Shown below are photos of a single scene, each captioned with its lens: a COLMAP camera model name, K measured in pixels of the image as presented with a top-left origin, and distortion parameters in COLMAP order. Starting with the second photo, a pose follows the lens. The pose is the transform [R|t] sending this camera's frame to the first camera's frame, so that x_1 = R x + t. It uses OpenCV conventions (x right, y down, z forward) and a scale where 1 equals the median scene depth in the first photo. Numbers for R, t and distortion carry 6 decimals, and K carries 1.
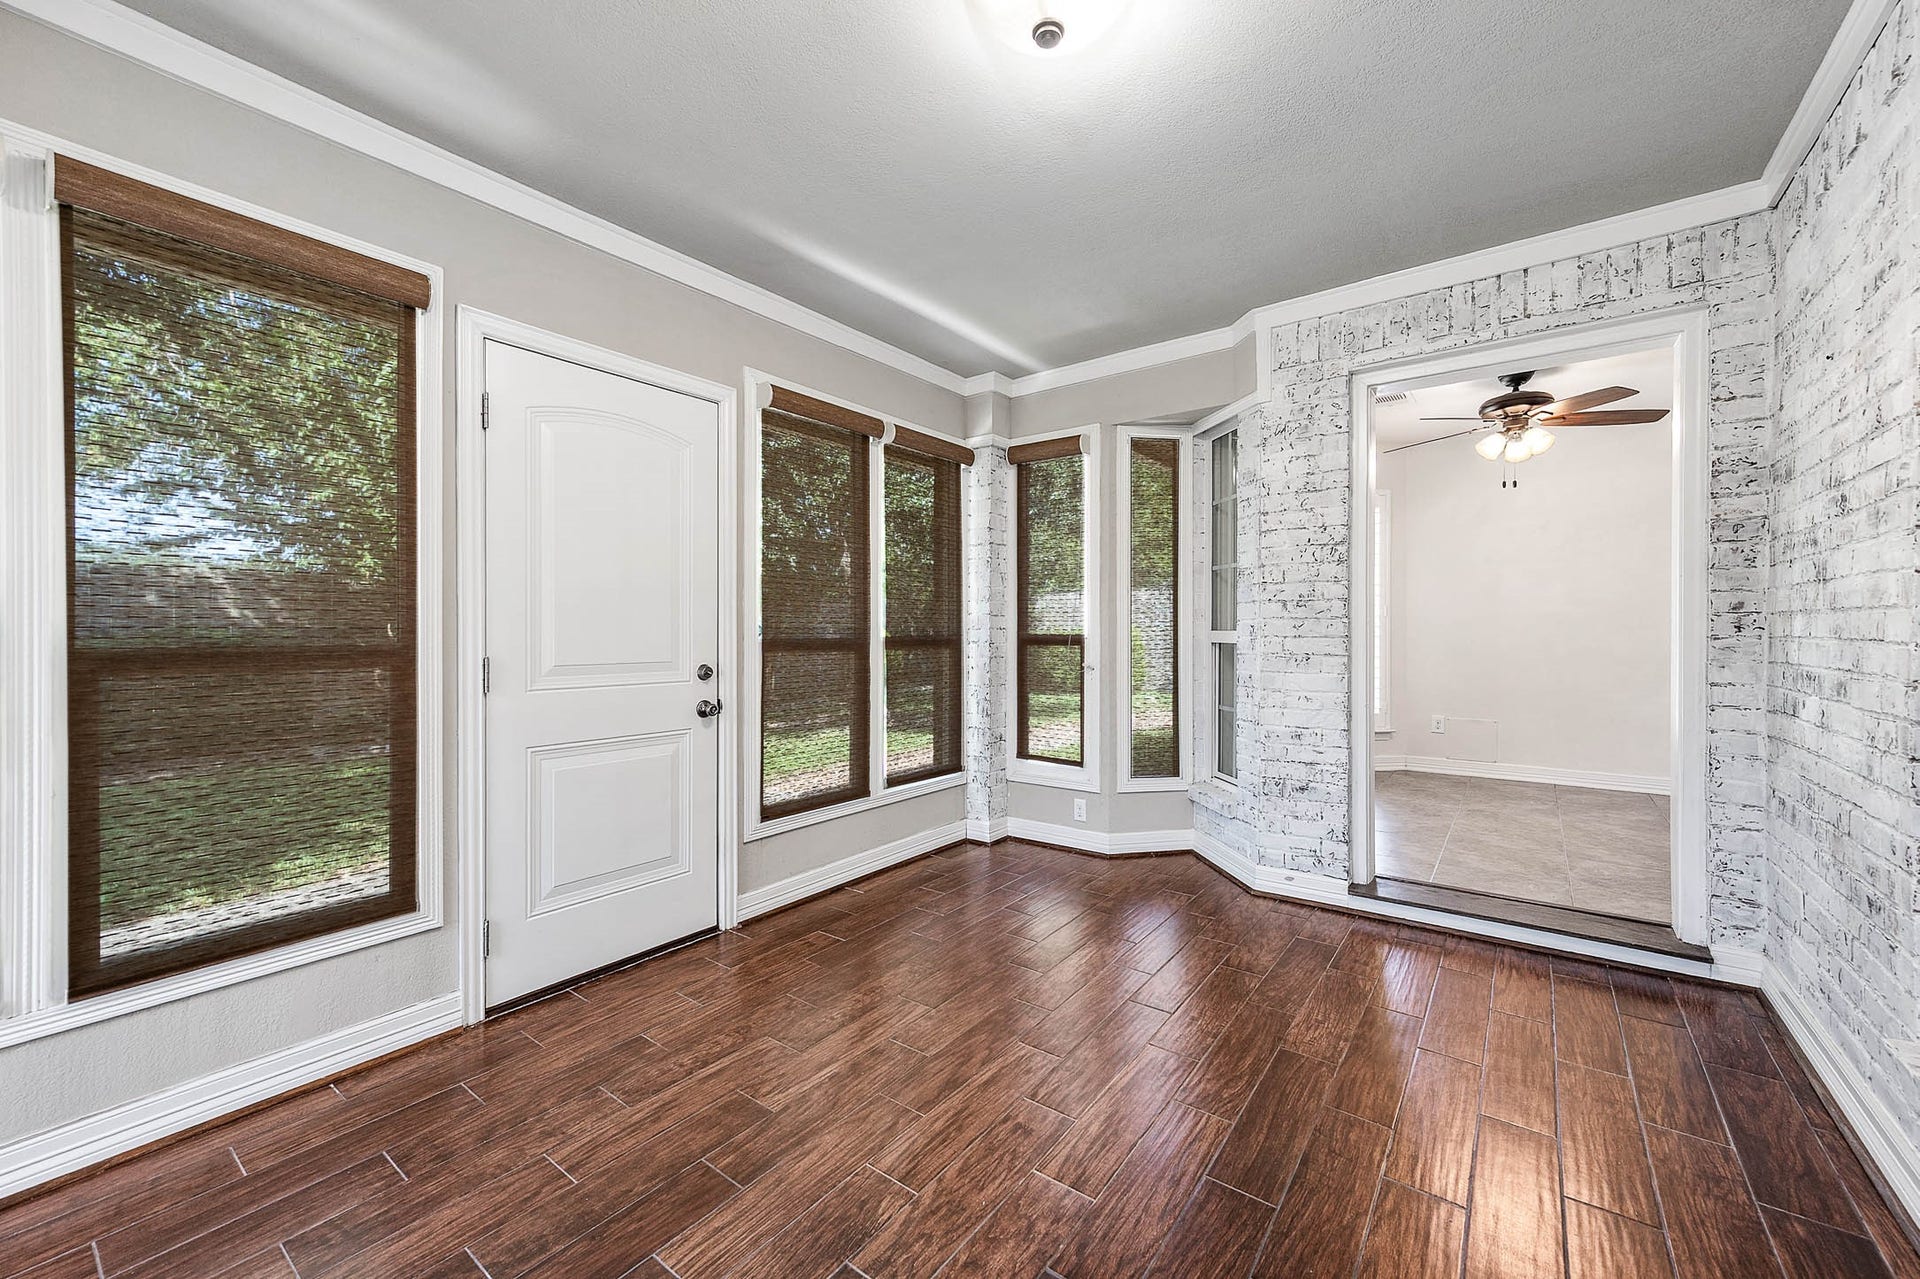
lens RADIAL K [[747.8, 0, 972.7], [0, 747.8, 631.4], [0, 0, 1]] dist [0.000154, -0.000111]
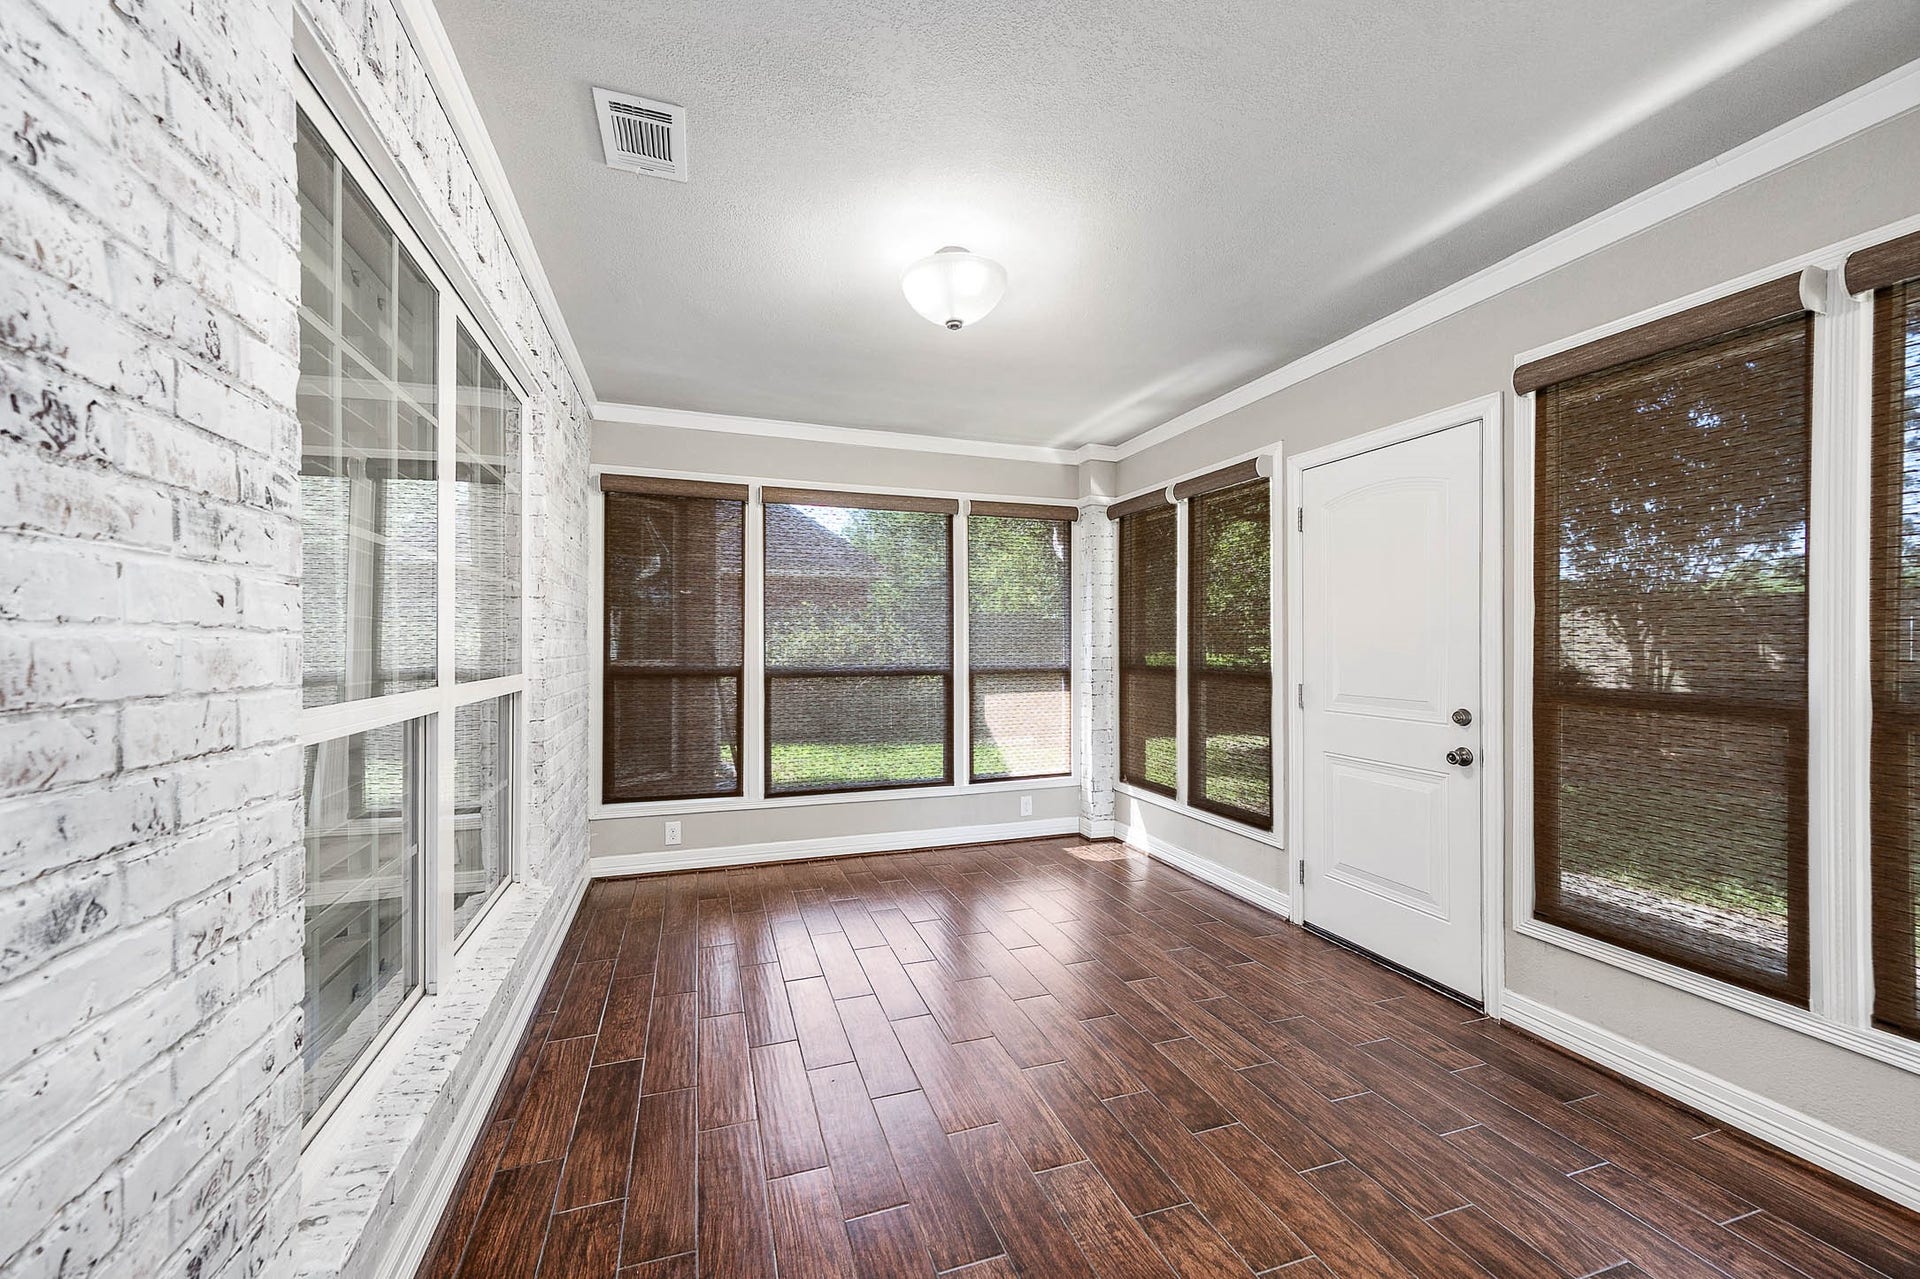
lens RADIAL K [[747.8, 0, 963.5], [0, 747.8, 642.2], [0, 0, 1]] dist [0.000154, -0.000111]
pose [[-0.562800, -0.003393, -0.826586, 0.765981], [-0.005200, 0.999986, -0.000564, -0.035381], [0.826577, 0.003981, -0.562810, 1.016636]]
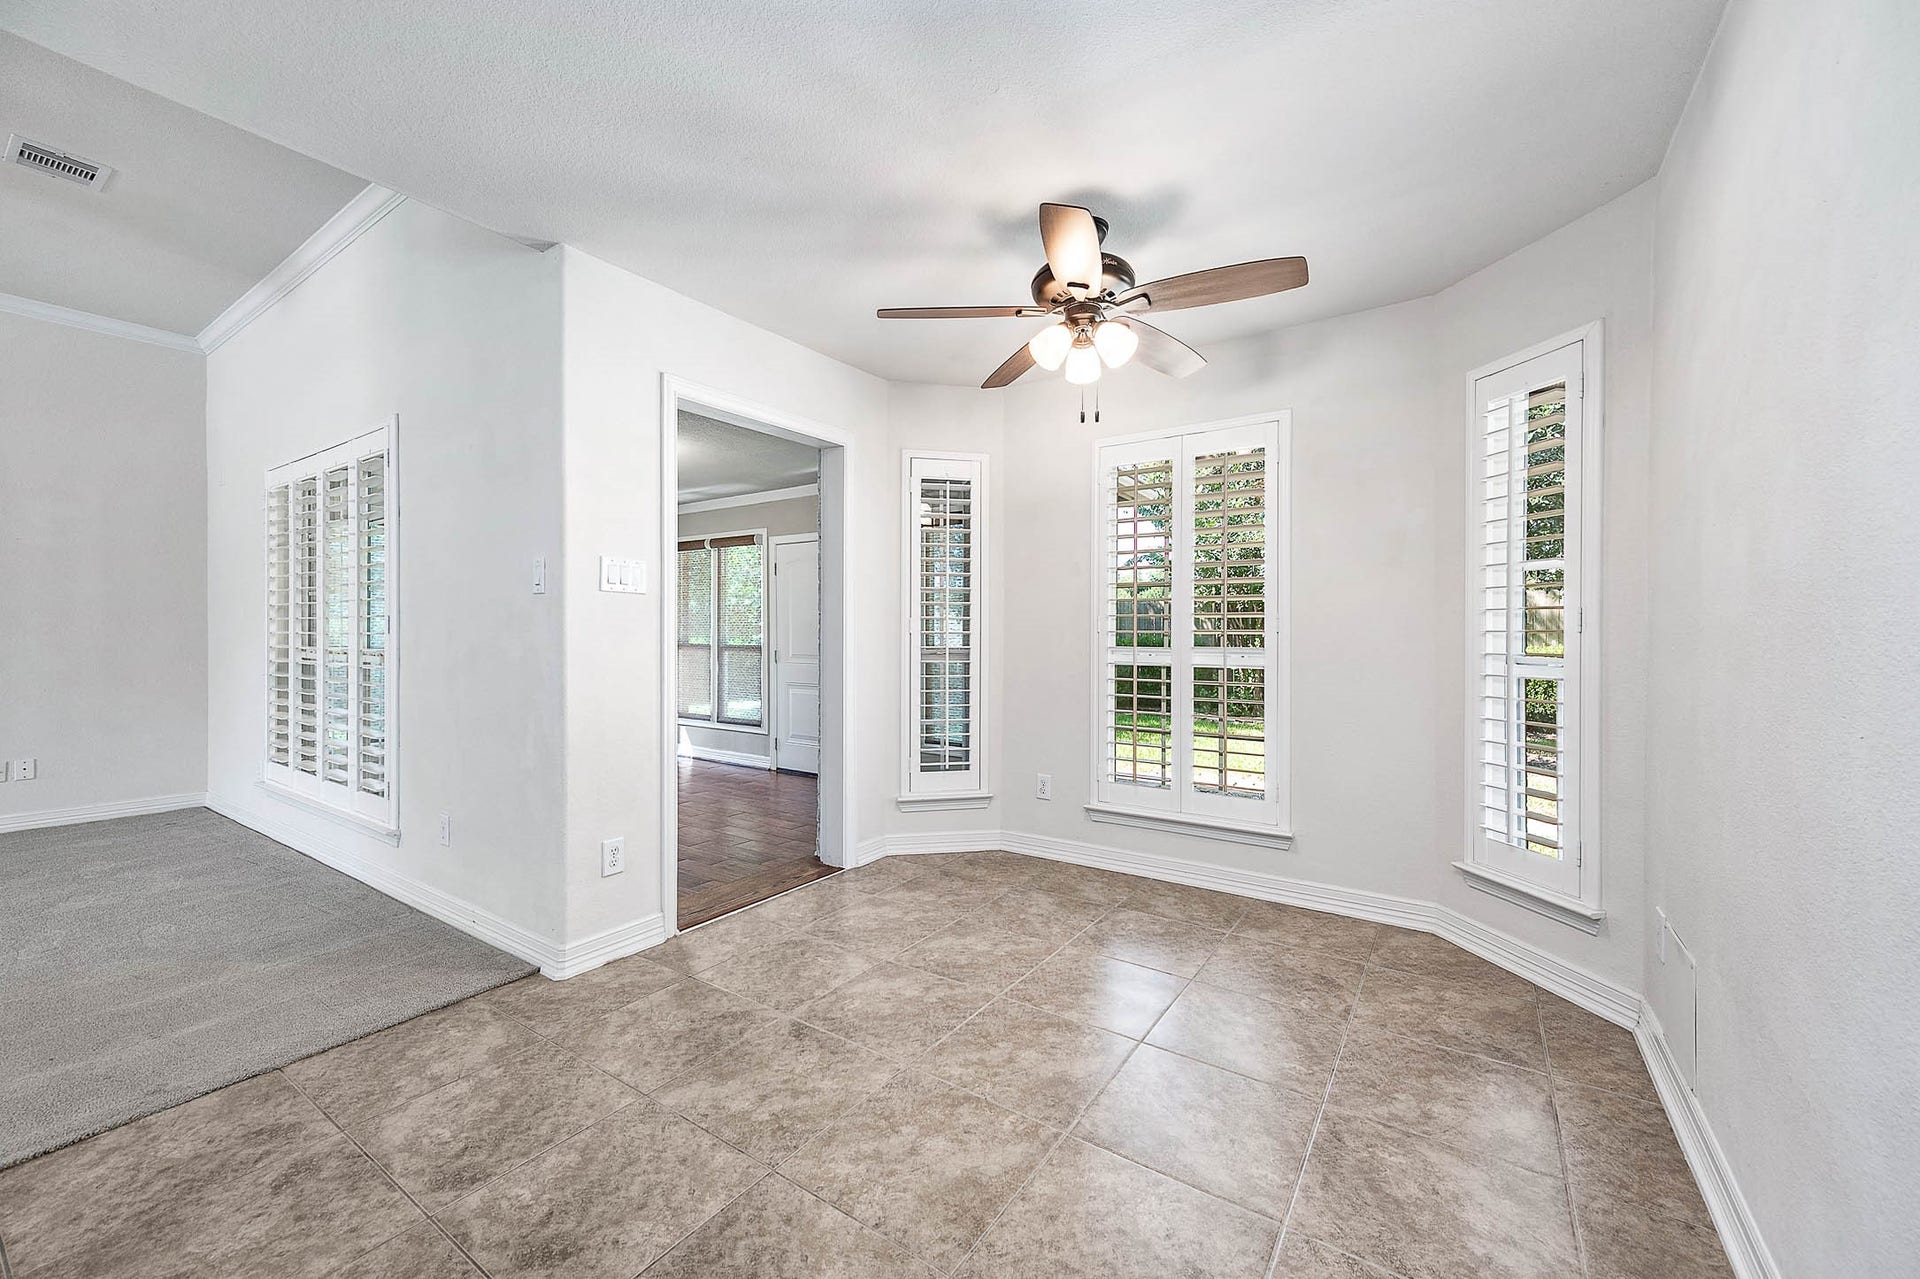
lens RADIAL K [[747.8, 0, 964.3], [0, 747.8, 635.1], [0, 0, 1]] dist [0.000154, -0.000111]
pose [[0.022765, 0.001461, -0.999740, 1.903168], [-0.006100, 0.999981, 0.001323, -0.027132], [0.999722, 0.006069, 0.022774, 1.345001]]
